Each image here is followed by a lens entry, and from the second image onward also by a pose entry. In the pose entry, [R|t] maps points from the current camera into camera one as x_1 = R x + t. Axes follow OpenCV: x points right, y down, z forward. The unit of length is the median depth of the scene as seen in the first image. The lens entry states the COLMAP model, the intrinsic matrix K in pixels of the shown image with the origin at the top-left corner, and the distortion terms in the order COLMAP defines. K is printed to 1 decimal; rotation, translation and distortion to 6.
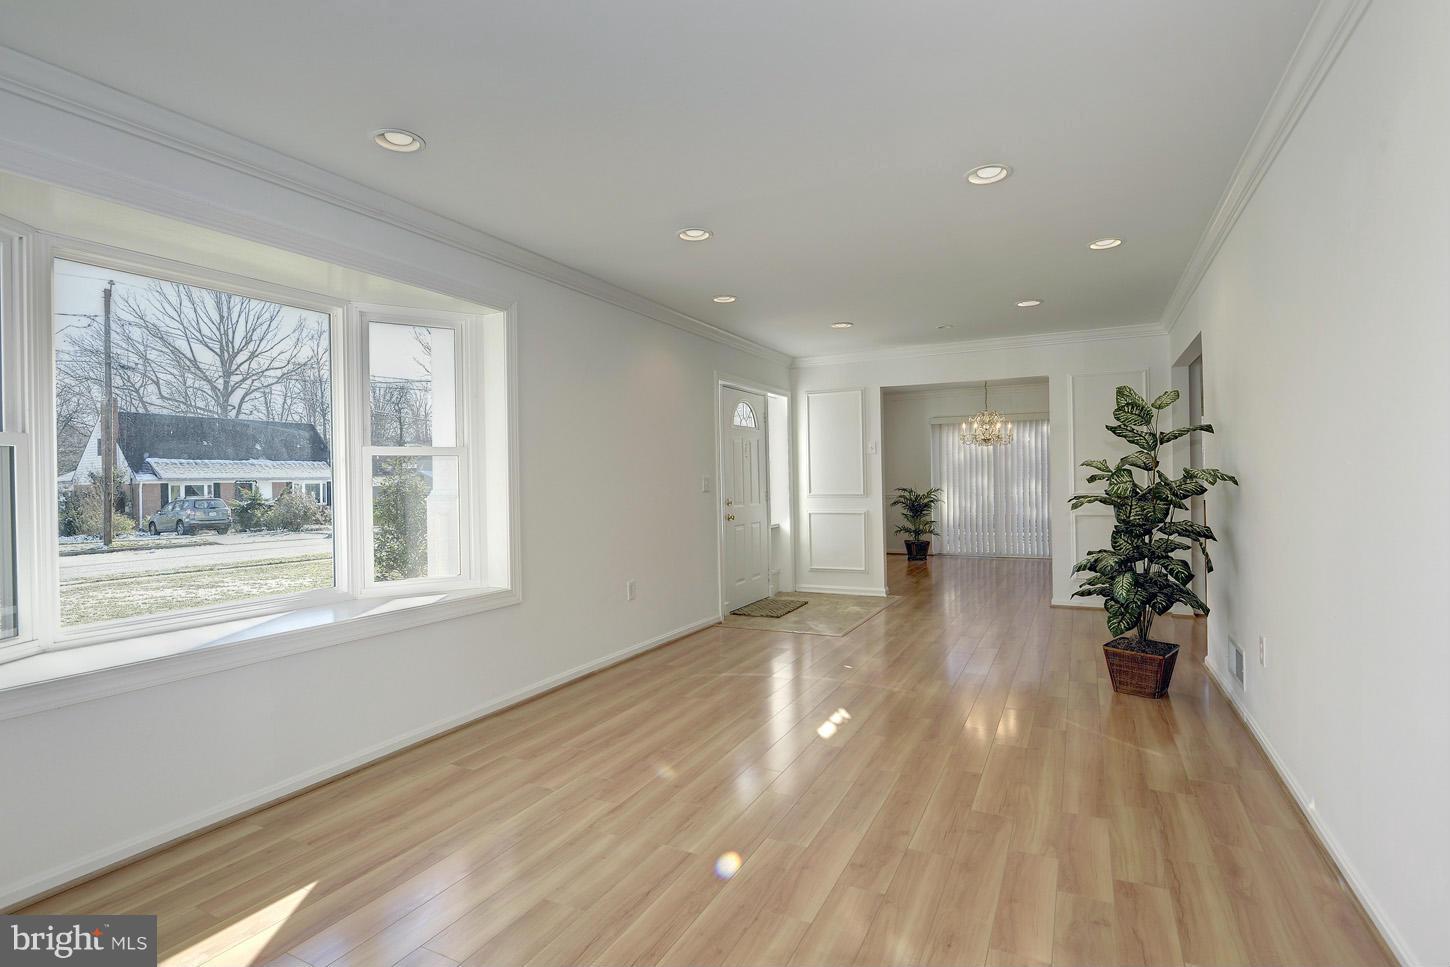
lens RADIAL K [[689.7, 0, 725.0], [0, 689.7, 483.5], [0, 0, 1]] dist [-0.000284, -0.012842]
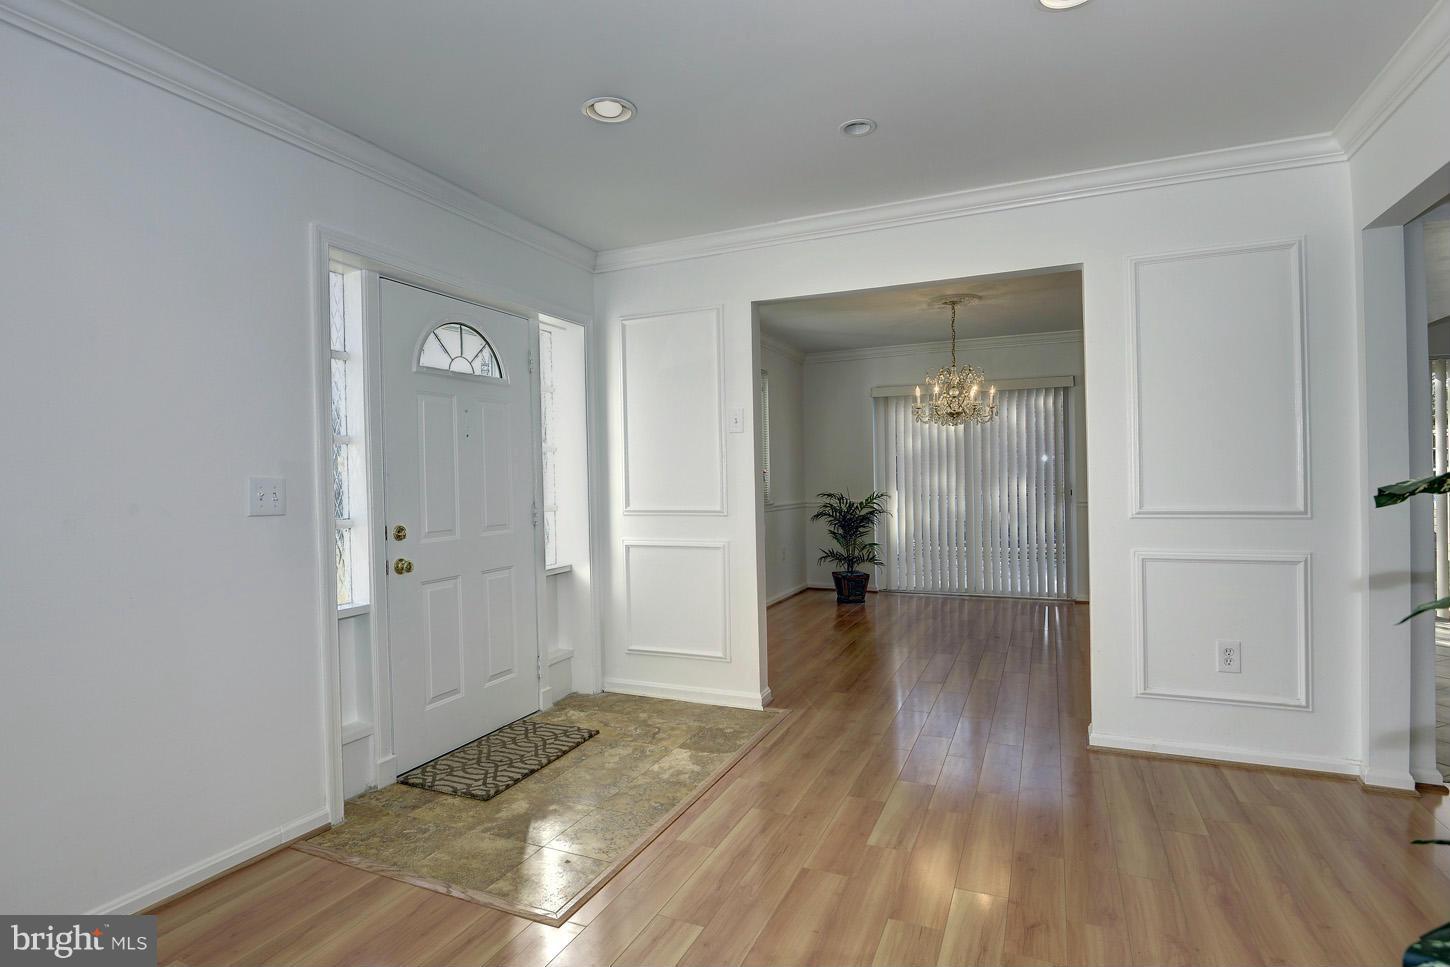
lens RADIAL K [[703.8, 0, 720.9], [0, 703.8, 475.7], [0, 0, 1]] dist [-0.001846, -0.008691]
pose [[0.999061, -0.000270, 0.043335, 0.128998], [0.000624, 0.999966, -0.008165, -0.004414], [-0.043332, 0.008184, 0.999027, 0.342780]]
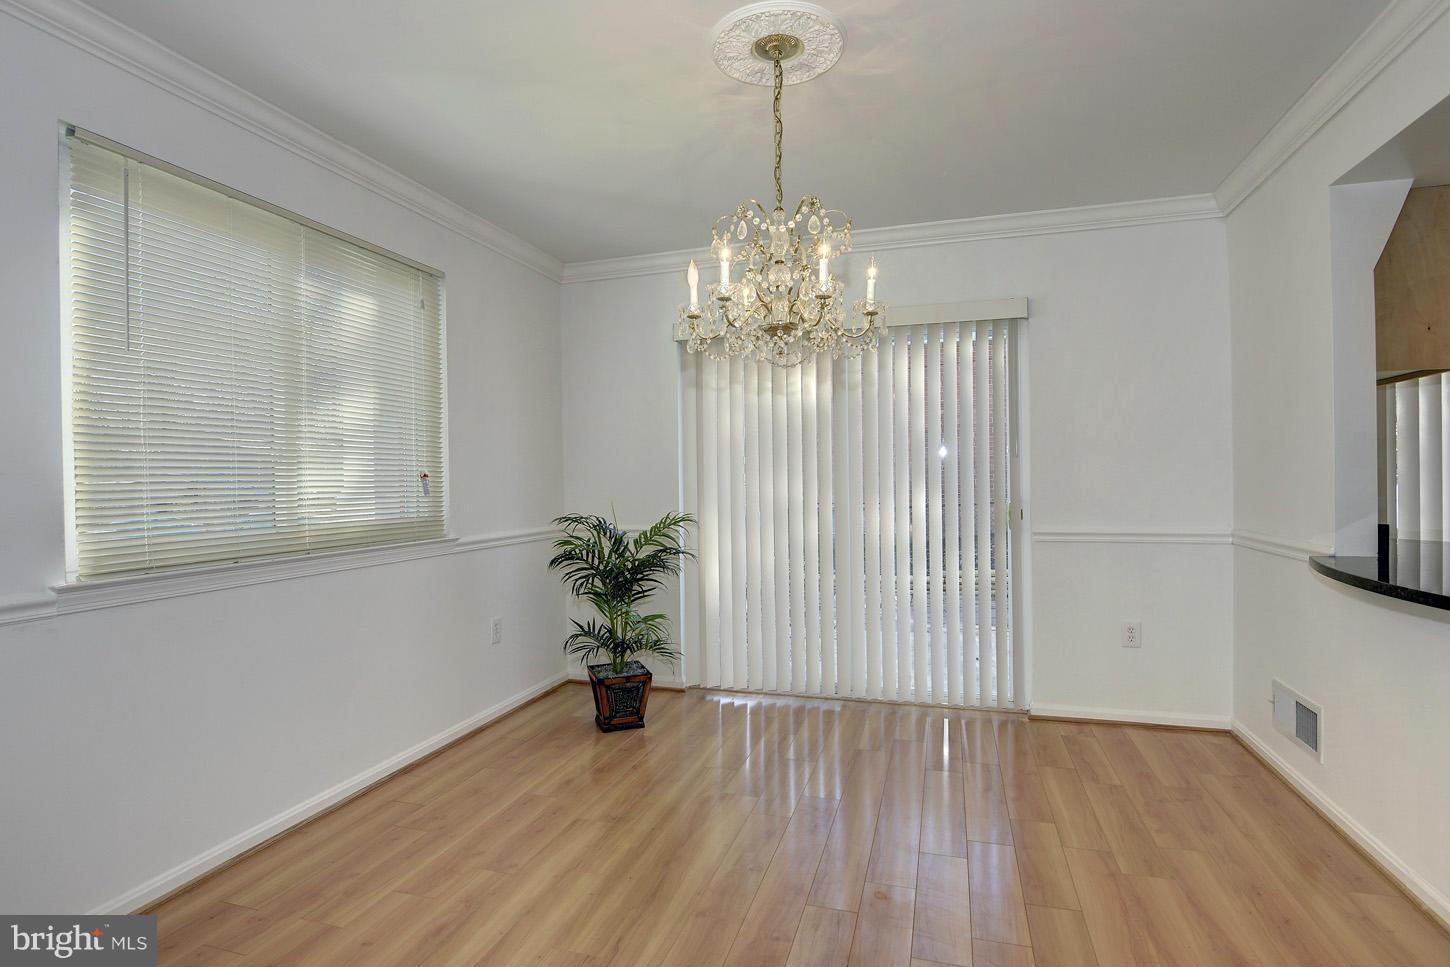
lens RADIAL K [[665.8, 0, 708.5], [0, 665.8, 479.4], [0, 0, 1]] dist [-0.005343, -0.016987]
pose [[0.990577, 0.001927, 0.136943, 0.283572], [-0.000517, 0.999947, -0.010330, -0.008408], [-0.136955, 0.010162, 0.990525, 0.679569]]
